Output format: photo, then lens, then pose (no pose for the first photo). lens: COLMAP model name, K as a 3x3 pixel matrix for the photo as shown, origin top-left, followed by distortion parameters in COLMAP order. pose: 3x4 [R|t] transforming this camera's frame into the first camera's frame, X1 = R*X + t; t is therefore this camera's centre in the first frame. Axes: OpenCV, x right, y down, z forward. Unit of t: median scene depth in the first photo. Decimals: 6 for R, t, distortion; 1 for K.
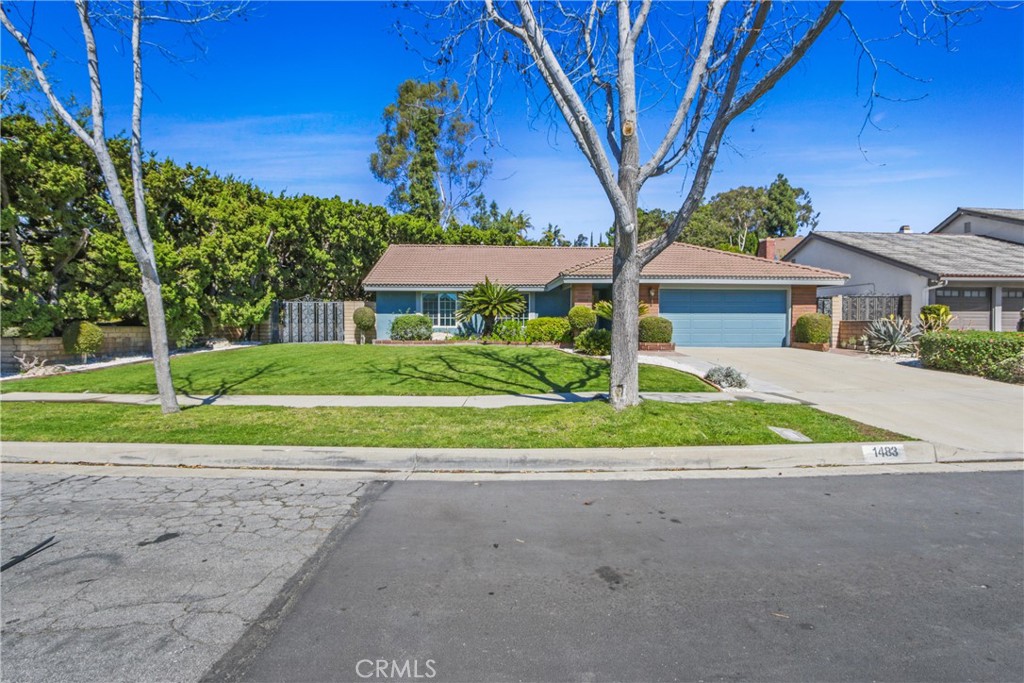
lens RADIAL K [[472.5, 0, 512.0], [0, 472.5, 341.5], [0, 0, 1]] dist [-0.002162, -0.000128]
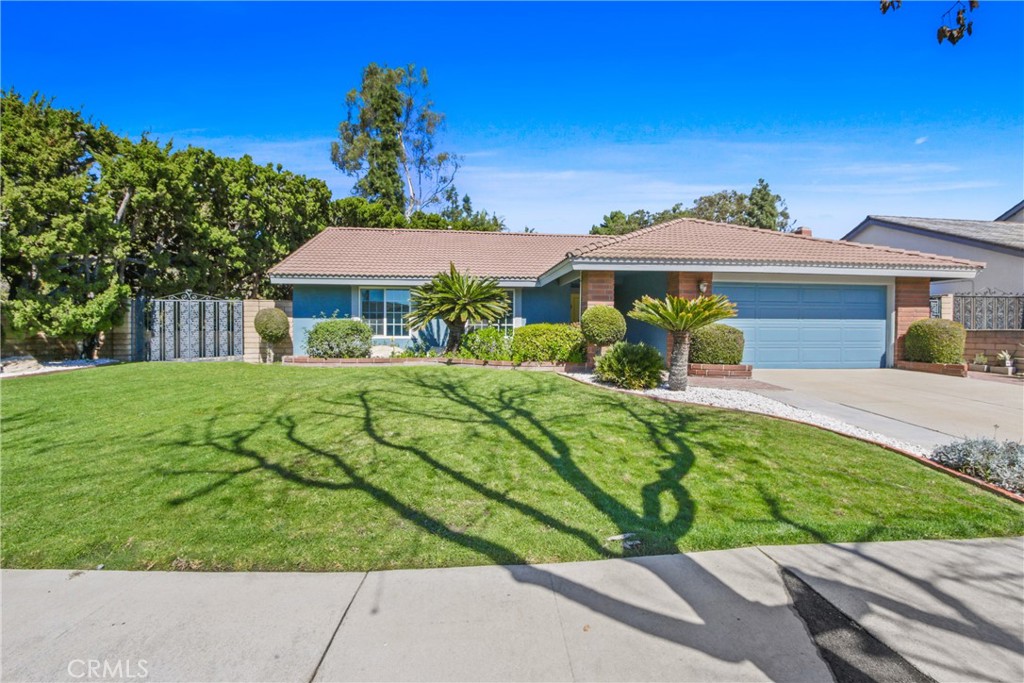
lens RADIAL K [[469.9, 0, 512.0], [0, 469.9, 341.5], [0, 0, 1]] dist [-0.002469, -0.000219]
pose [[0.998466, 0.000965, 0.055356, -0.005144], [-0.000190, 0.999902, -0.013998, -0.015521], [-0.055364, 0.013966, 0.998369, 0.312062]]
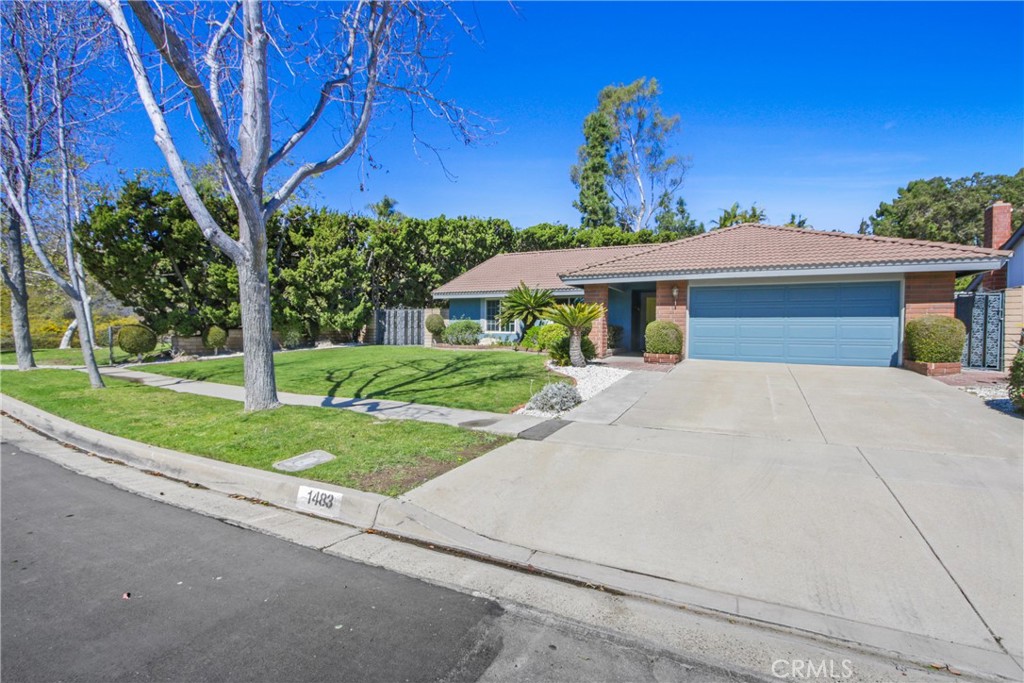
lens RADIAL K [[473.0, 0, 512.0], [0, 473.0, 341.5], [0, 0, 1]] dist [-0.014206, 0.000452]
pose [[0.867037, 0.017824, -0.497925, 0.396618], [-0.024886, 0.999662, -0.007549, -0.004661], [0.497622, 0.018937, 0.867187, 0.139603]]
